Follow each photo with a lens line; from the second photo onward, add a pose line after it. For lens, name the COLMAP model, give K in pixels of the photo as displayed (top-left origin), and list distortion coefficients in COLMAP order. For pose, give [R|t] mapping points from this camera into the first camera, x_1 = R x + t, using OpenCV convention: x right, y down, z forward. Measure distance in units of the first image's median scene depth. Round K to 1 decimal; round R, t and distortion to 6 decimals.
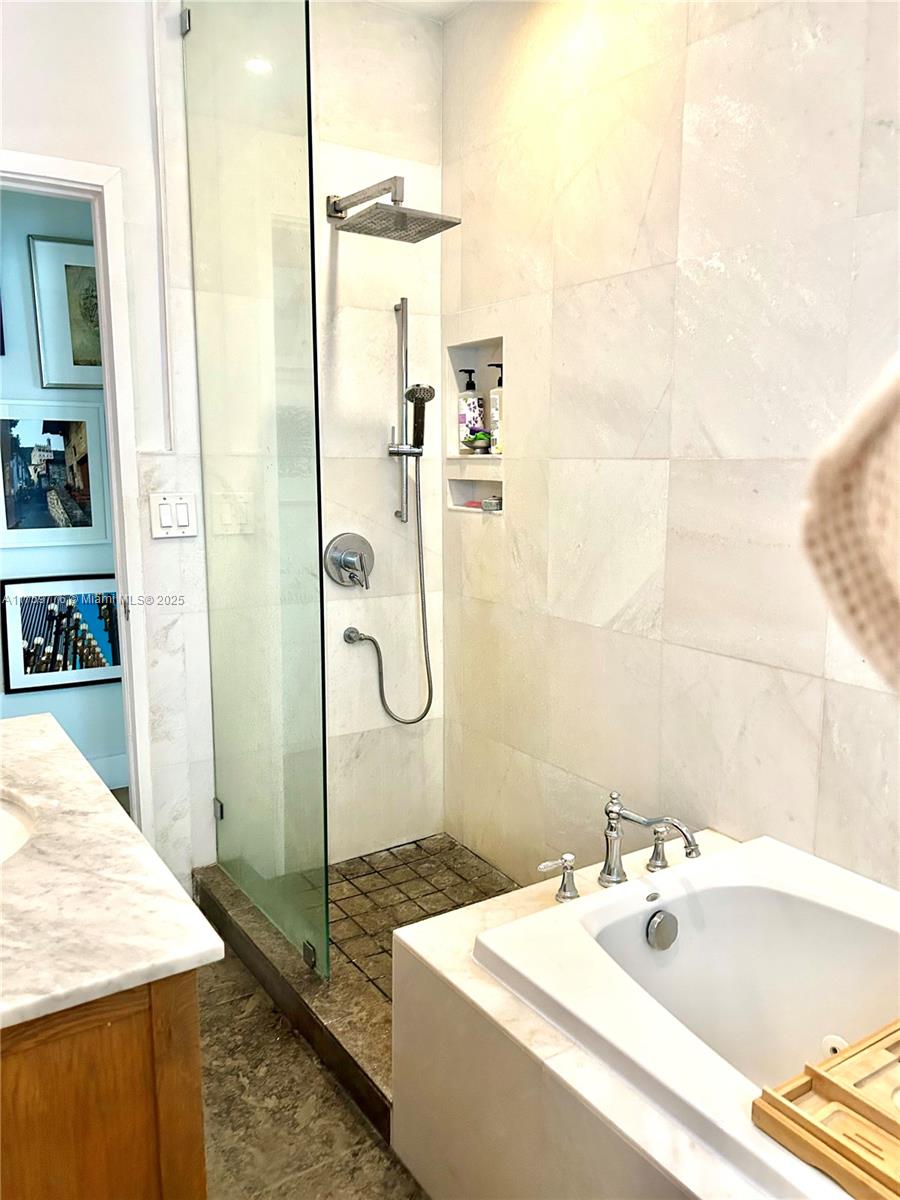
lens RADIAL K [[908.4, 0, 452.3], [0, 908.4, 599.9], [0, 0, 1]] dist [0.006361, -0.003177]
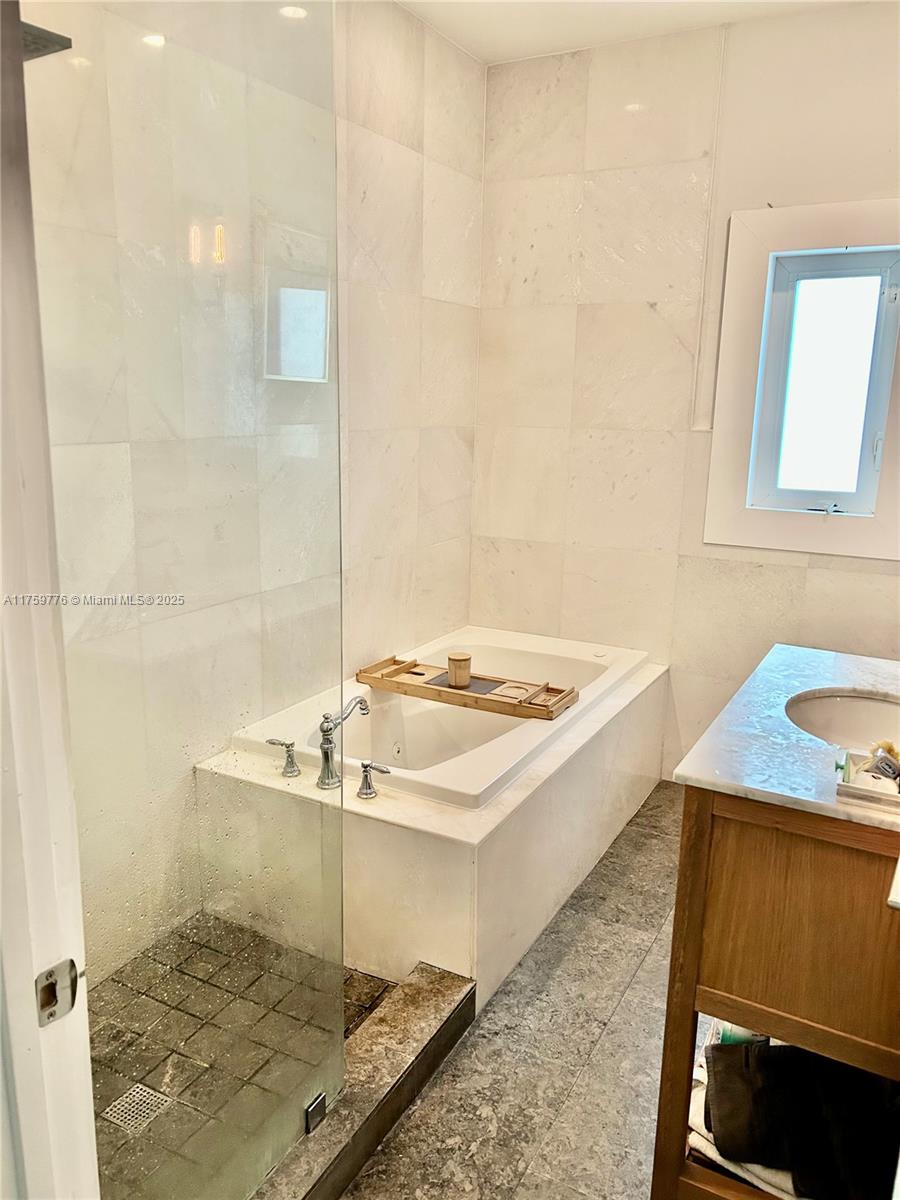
lens RADIAL K [[908.4, 0, 451.2], [0, 908.4, 600.9], [0, 0, 1]] dist [0.006361, -0.003177]
pose [[-0.473826, -0.209347, 0.855373, -0.912673], [0.118539, 0.947329, 0.297516, -0.276598], [-0.872604, 0.242366, -0.424053, 1.313101]]
